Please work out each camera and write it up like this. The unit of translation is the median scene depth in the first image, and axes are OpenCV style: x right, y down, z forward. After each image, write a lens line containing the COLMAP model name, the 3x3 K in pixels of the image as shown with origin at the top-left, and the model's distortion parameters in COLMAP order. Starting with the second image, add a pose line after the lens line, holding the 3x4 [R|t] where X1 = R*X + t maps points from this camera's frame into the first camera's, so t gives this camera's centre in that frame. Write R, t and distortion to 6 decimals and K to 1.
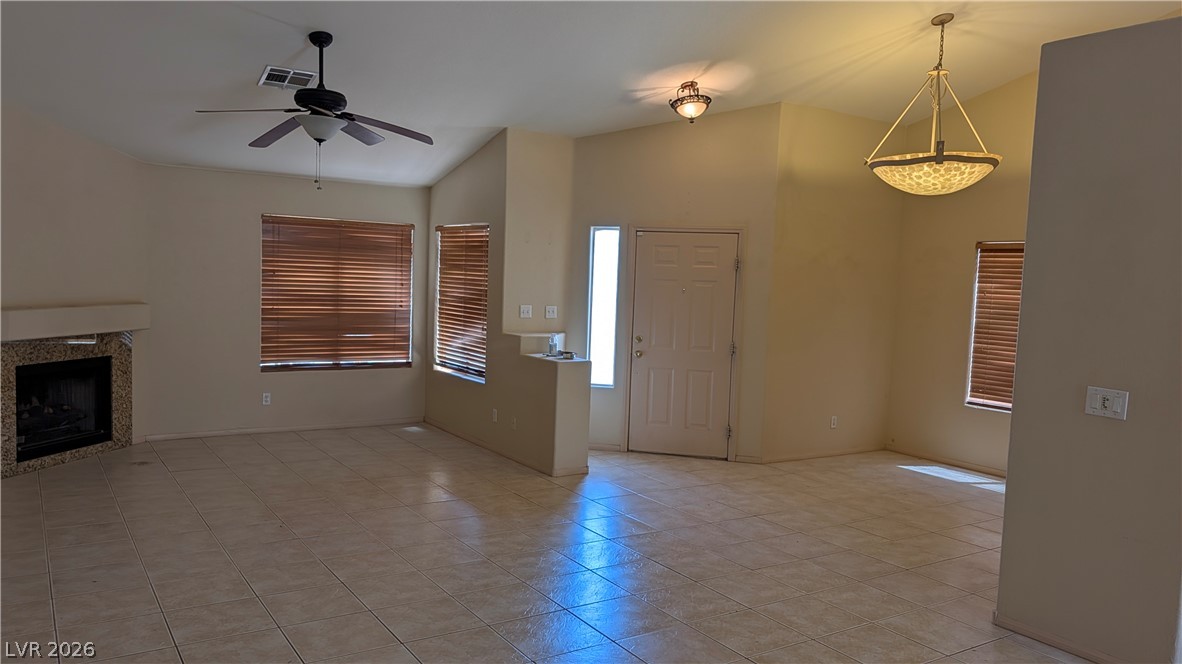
lens RADIAL K [[852.4, 0, 590.9], [0, 852.4, 352.9], [0, 0, 1]] dist [0.023254, -0.019141]
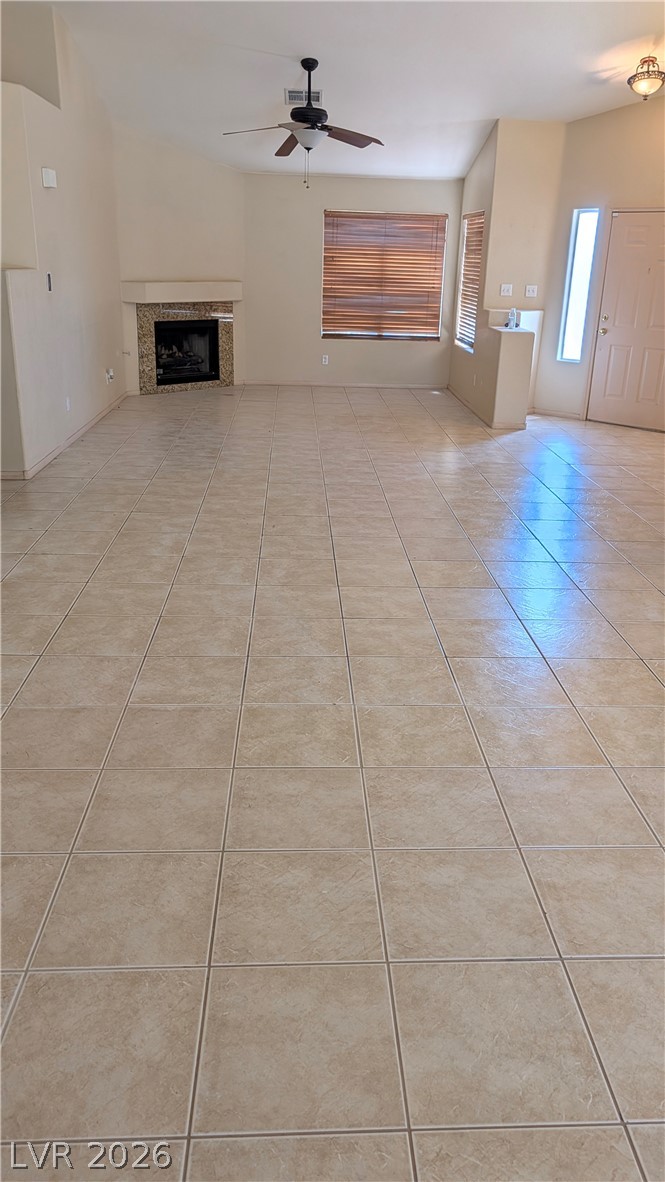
lens RADIAL K [[852.4, 0, 342.0], [0, 852.4, 568.7], [0, 0, 1]] dist [0.023254, -0.019141]
pose [[0.860066, 0.164249, -0.483020, 0.357975], [-0.045386, 0.967638, 0.248228, 0.040018], [0.508160, -0.191571, 0.839687, -0.170258]]
